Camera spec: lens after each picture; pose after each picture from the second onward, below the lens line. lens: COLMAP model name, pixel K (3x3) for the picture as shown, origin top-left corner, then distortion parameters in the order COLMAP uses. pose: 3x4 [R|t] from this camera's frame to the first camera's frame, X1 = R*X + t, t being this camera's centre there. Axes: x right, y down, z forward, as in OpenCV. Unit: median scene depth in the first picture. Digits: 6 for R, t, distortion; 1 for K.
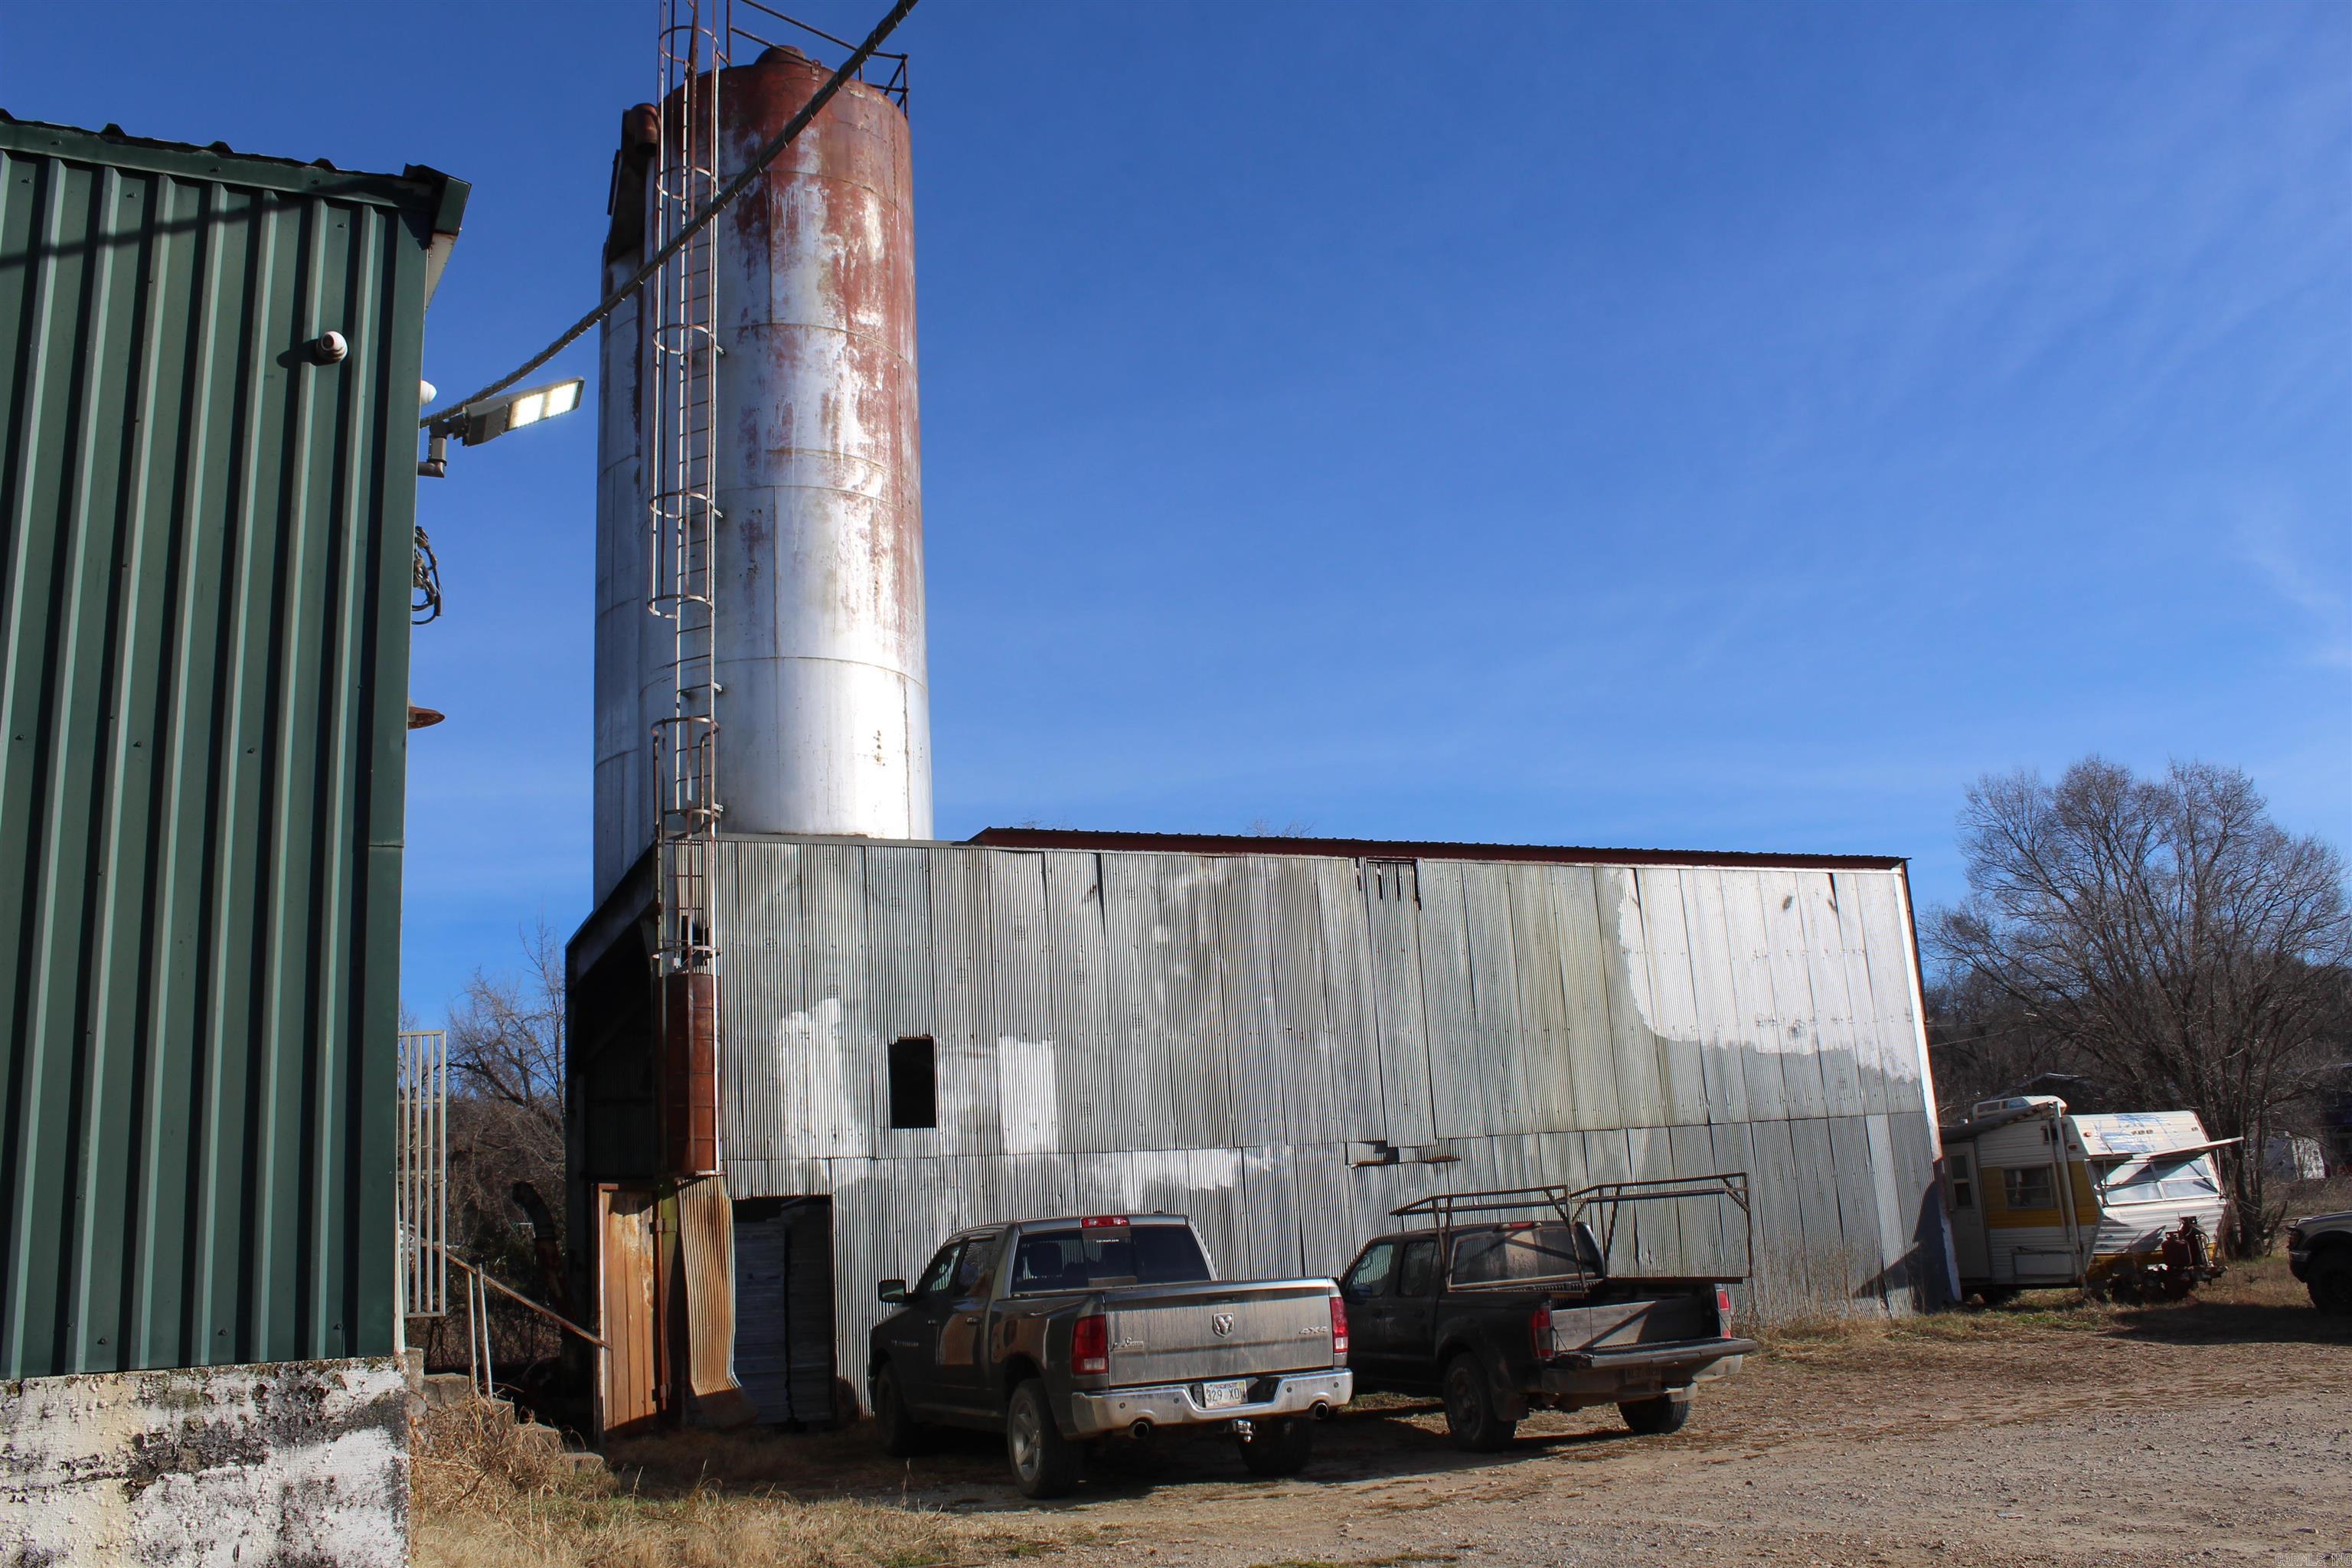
lens RADIAL K [[1963.6, 0, 1166.0], [0, 1963.6, 780.5], [0, 0, 1]] dist [-0.163844, 0.140990]
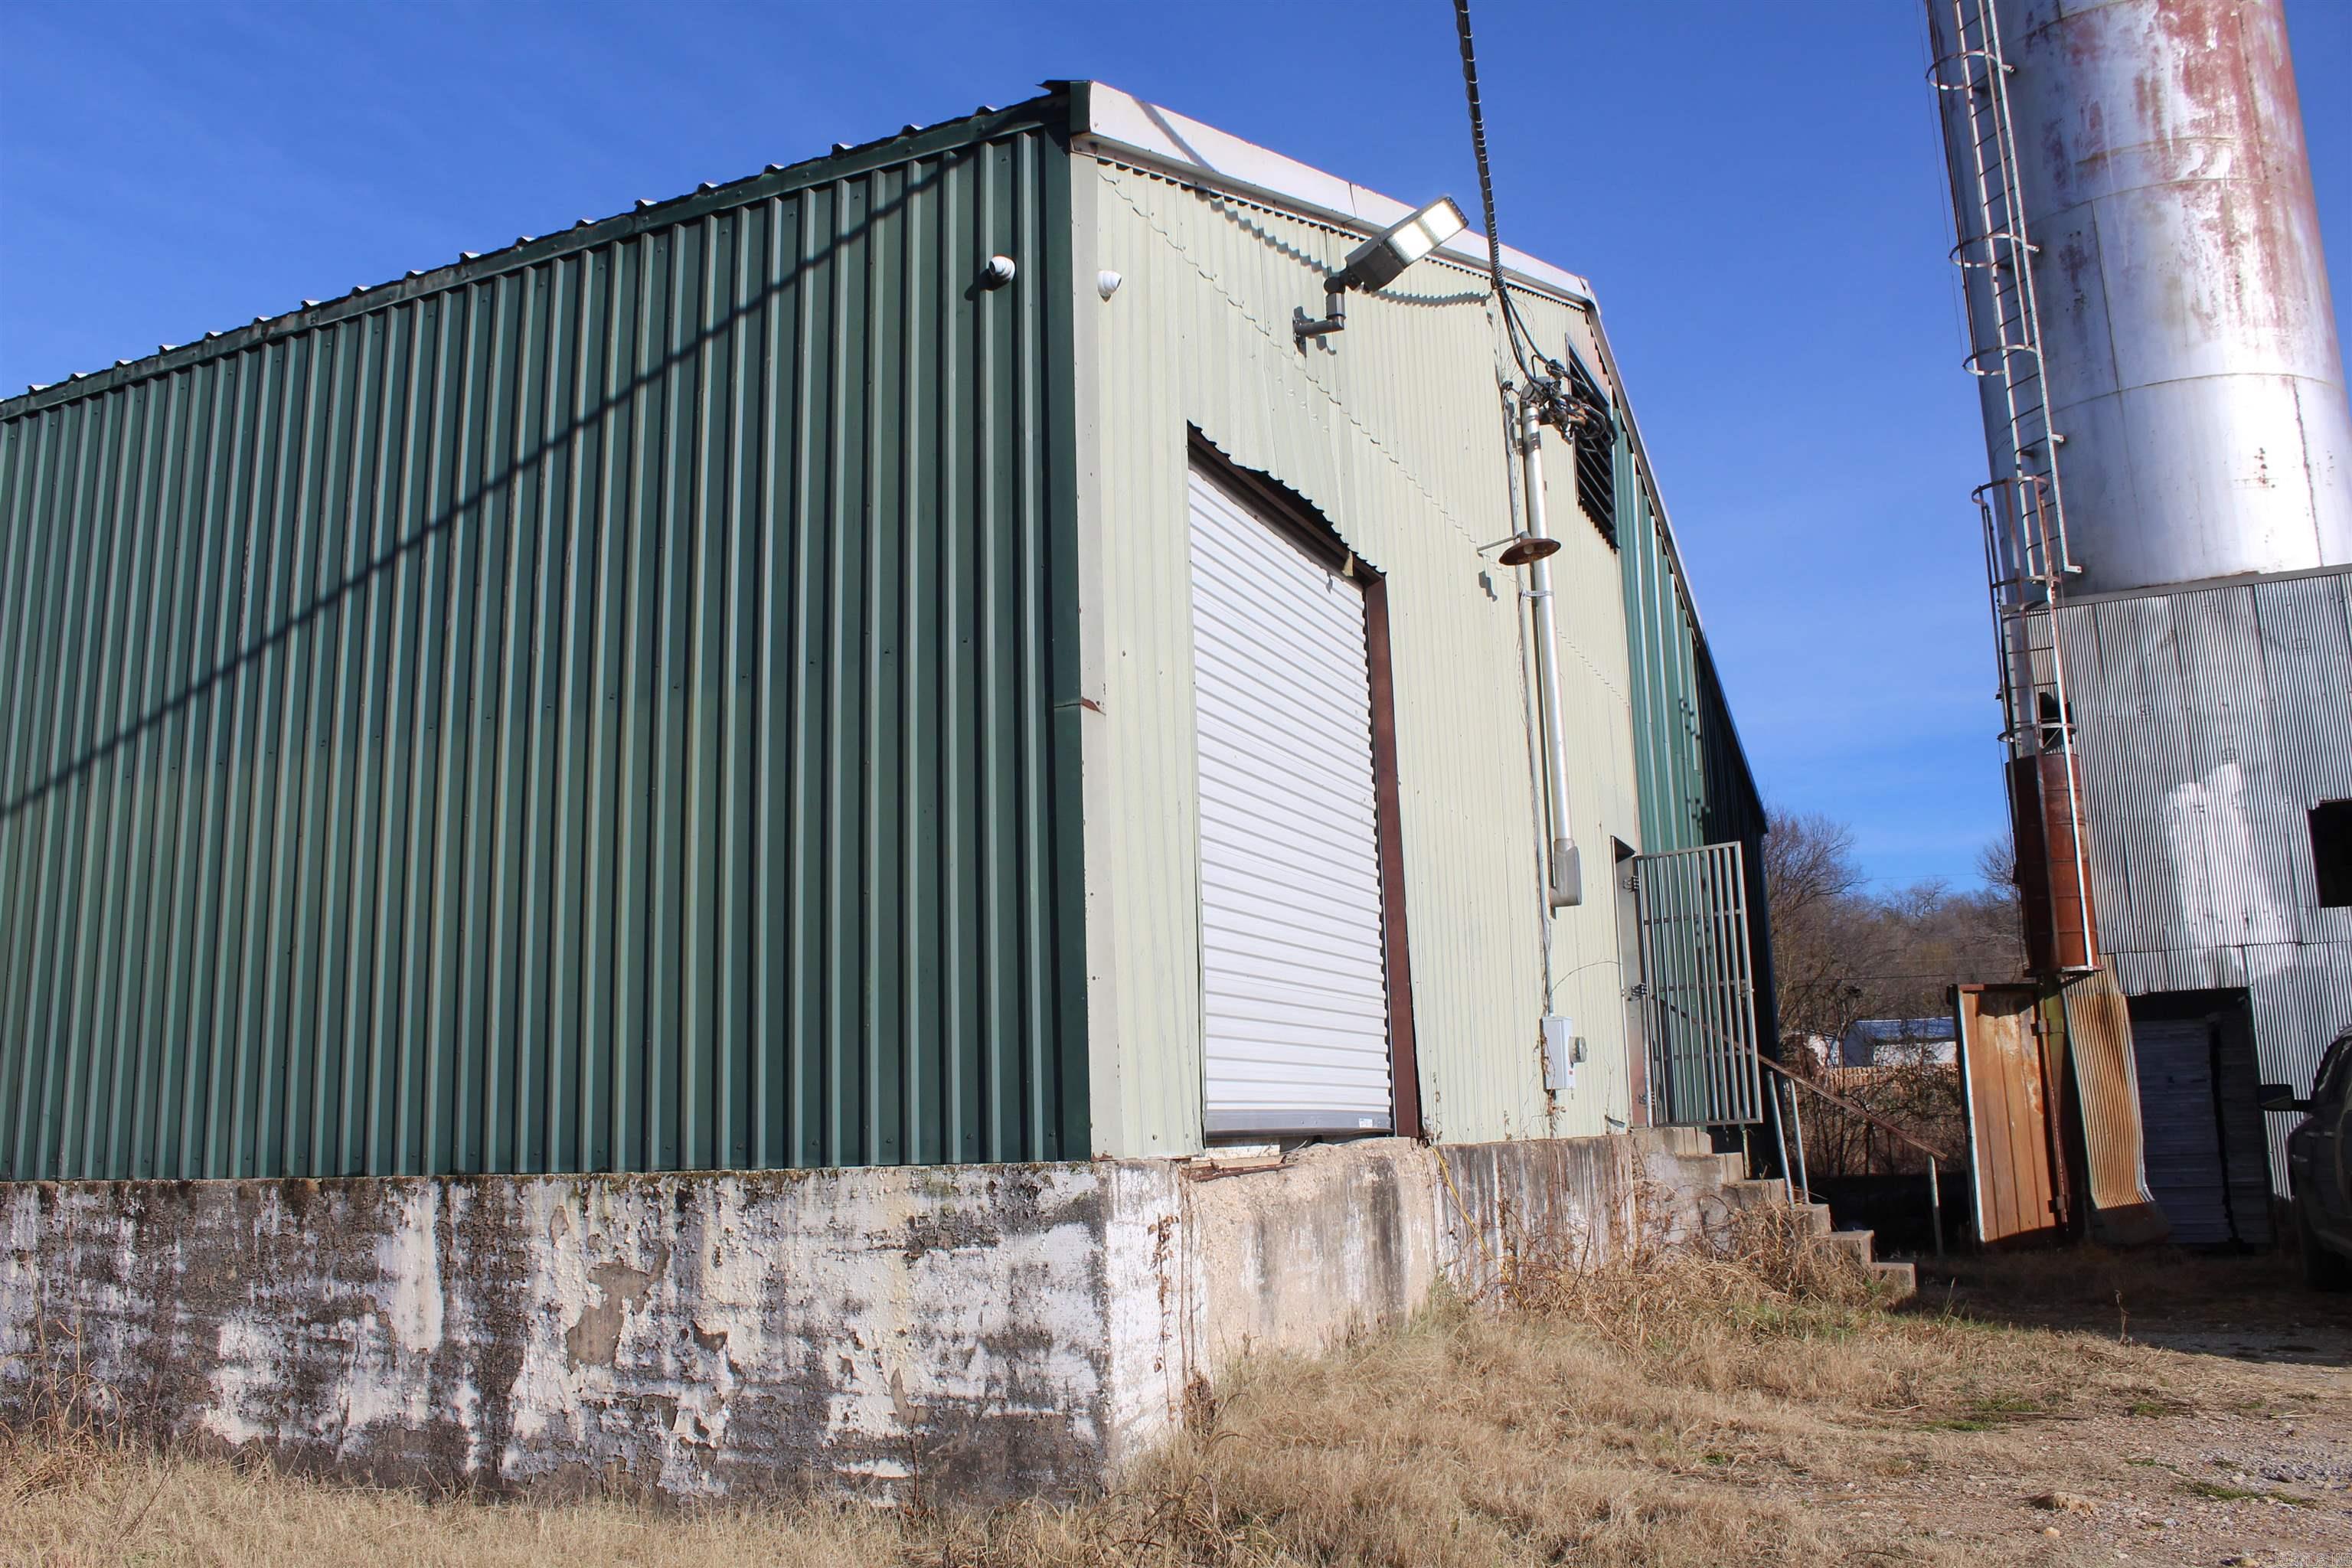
lens RADIAL K [[1963.6, 0, 1166.0], [0, 1963.6, 780.5], [0, 0, 1]] dist [-0.163844, 0.140990]
pose [[0.662893, -0.093714, -0.742826, 0.145582], [0.168014, 0.985452, 0.025612, 0.017789], [0.729619, -0.141783, 0.668994, 0.087043]]
